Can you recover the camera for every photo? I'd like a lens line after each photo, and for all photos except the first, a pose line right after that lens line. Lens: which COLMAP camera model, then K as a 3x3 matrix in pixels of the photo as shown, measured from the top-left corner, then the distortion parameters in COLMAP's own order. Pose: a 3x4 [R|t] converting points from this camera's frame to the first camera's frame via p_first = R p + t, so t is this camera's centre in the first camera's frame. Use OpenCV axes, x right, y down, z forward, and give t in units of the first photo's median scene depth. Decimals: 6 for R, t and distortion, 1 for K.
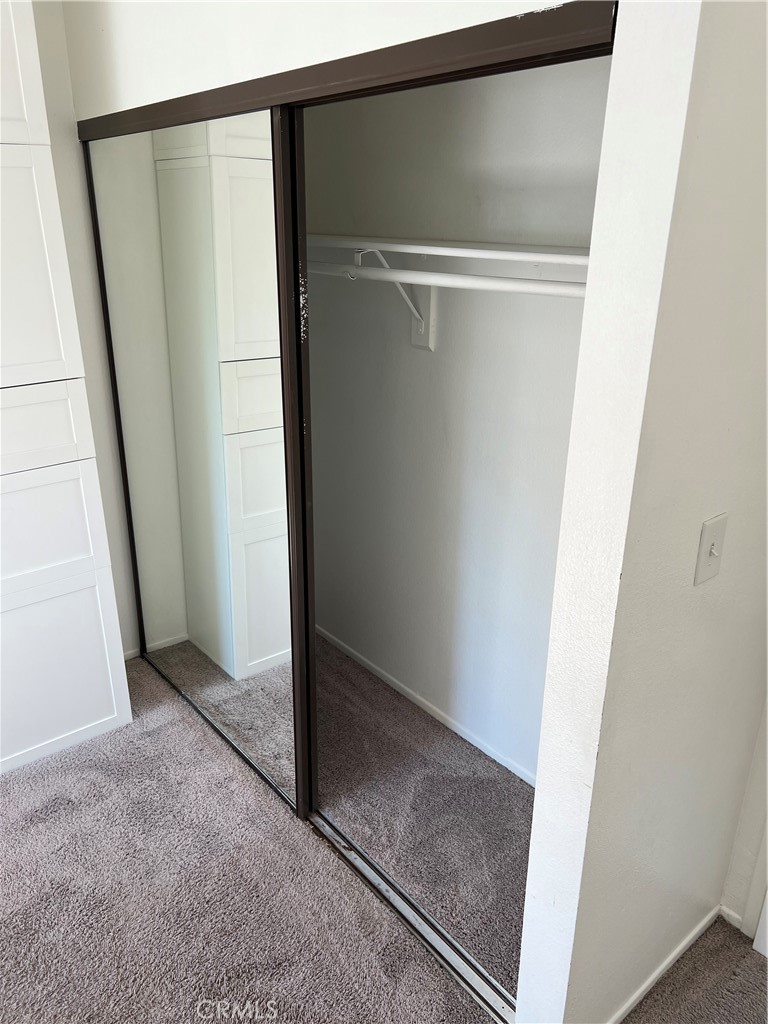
lens RADIAL K [[770.5, 0, 385.9], [0, 770.5, 507.5], [0, 0, 1]] dist [-0.014772, -0.003747]
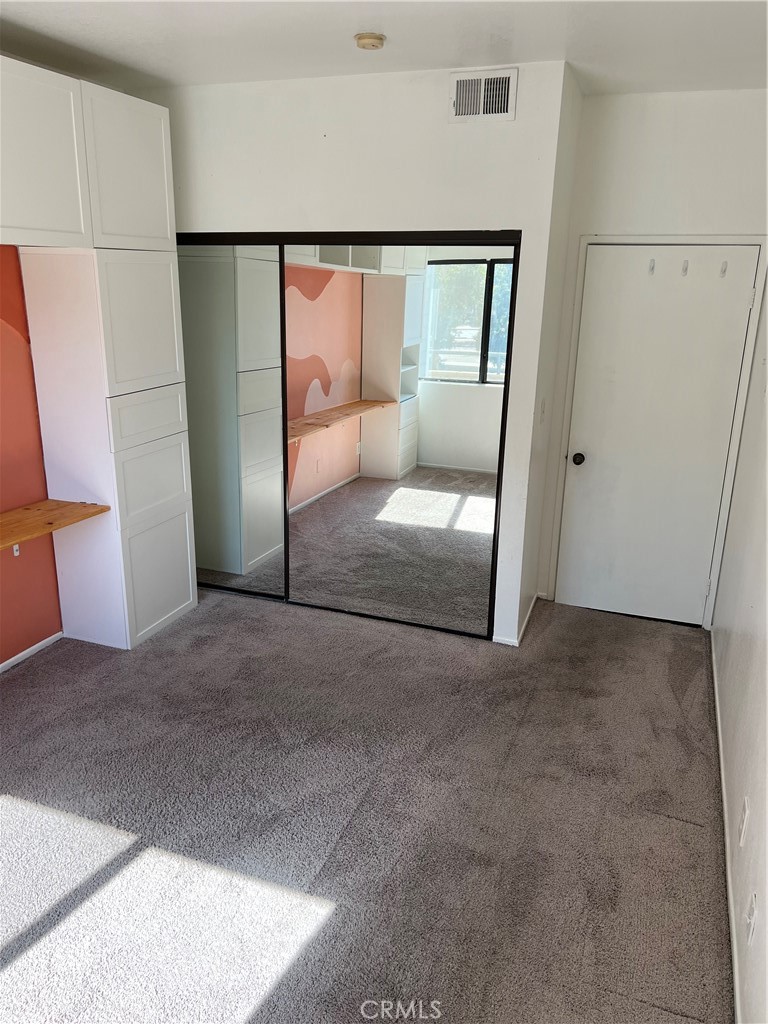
lens RADIAL K [[770.5, 0, 380.6], [0, 770.5, 515.4], [0, 0, 1]] dist [-0.014772, -0.003747]
pose [[0.858801, -0.135763, 0.493993, -0.886989], [0.167672, 0.985627, -0.020618, 0.226125], [-0.484094, 0.100536, 0.869221, -0.651332]]
